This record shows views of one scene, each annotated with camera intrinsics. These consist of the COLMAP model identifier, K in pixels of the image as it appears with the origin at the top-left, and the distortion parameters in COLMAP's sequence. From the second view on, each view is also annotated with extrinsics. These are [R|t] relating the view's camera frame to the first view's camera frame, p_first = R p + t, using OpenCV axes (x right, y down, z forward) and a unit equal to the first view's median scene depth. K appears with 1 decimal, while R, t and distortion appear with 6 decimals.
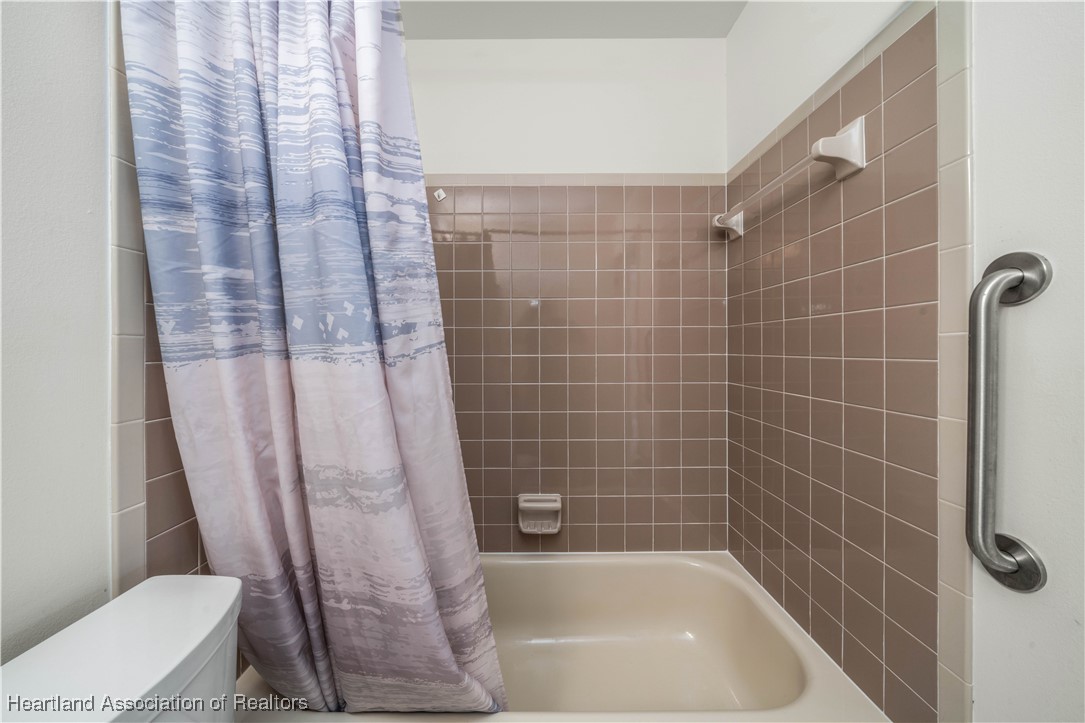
lens RADIAL K [[375.0, 0, 537.2], [0, 375.0, 345.8], [0, 0, 1]] dist [-0.006765, -0.000044]
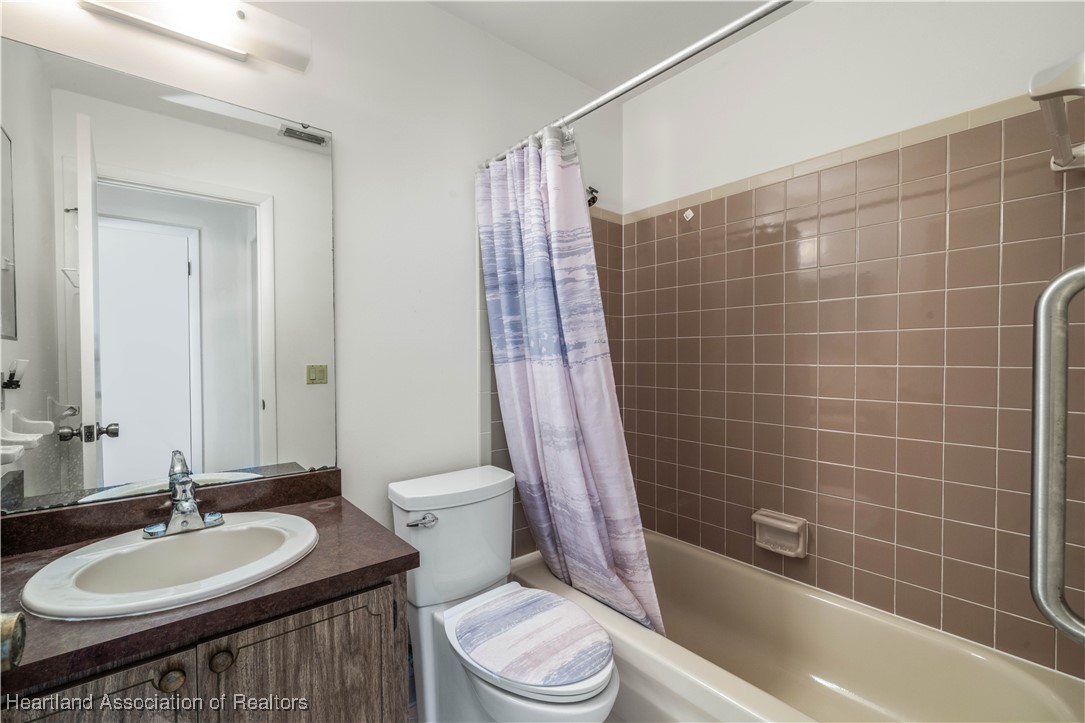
lens RADIAL K [[452.0, 0, 534.6], [0, 452.0, 360.9], [0, 0, 1]] dist [0.000664, 0.000090]
pose [[0.641220, 0.010131, -0.767290, 1.057688], [0.004799, 0.999840, 0.017213, -0.014002], [0.767342, -0.014720, 0.641069, -0.427031]]
